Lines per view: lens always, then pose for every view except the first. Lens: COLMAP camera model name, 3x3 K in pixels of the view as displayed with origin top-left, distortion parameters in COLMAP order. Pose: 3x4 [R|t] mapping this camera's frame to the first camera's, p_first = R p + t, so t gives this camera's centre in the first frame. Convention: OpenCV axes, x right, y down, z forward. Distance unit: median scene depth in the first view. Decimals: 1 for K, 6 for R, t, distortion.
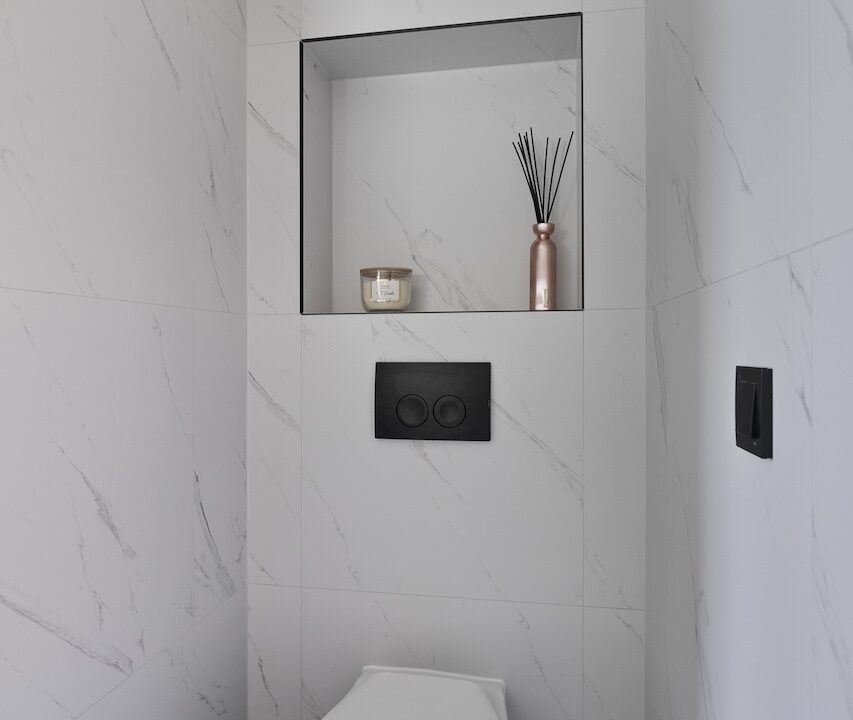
lens RADIAL K [[678.8, 0, 418.7], [0, 678.8, 346.0], [0, 0, 1]] dist [-0.007131, 0.002745]
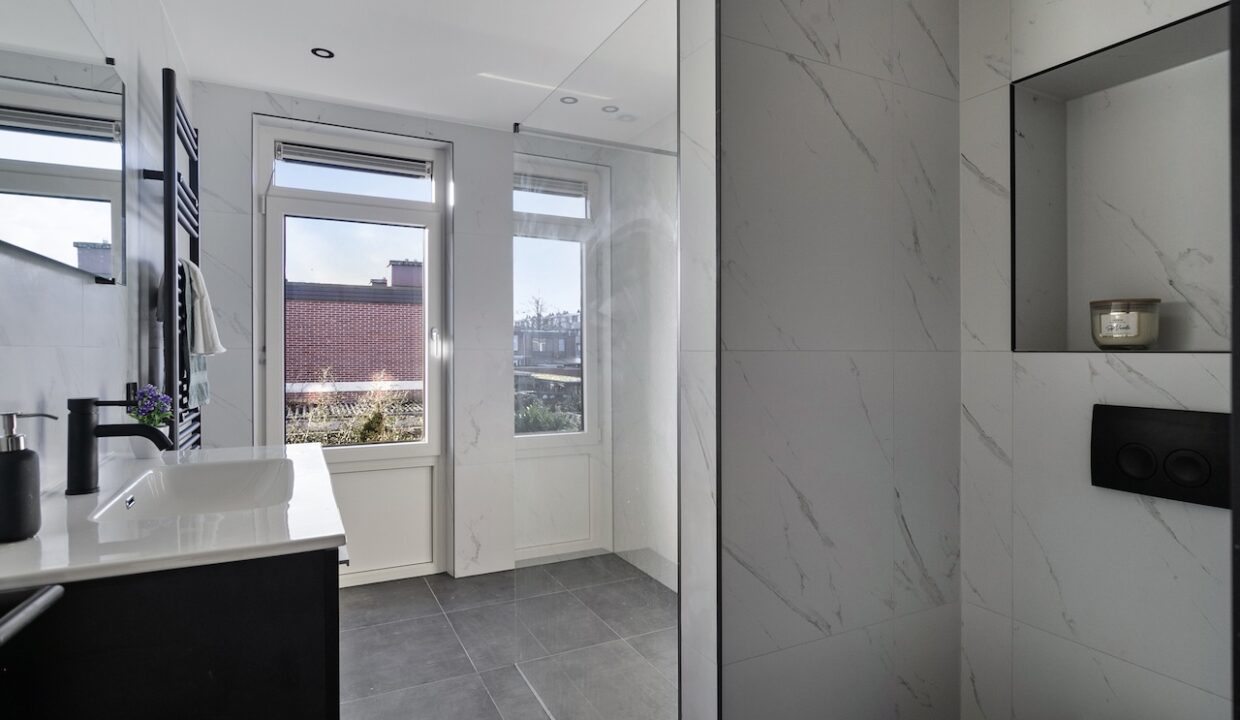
lens RADIAL K [[622.9, 0, 610.0], [0, 622.9, 361.4], [0, 0, 1]] dist [0.006087, 0.000782]
pose [[0.622140, 0.006506, -0.782879, 0.185492], [0.001848, 0.999950, 0.009778, -0.042353], [0.782904, -0.007530, 0.622097, -0.057510]]
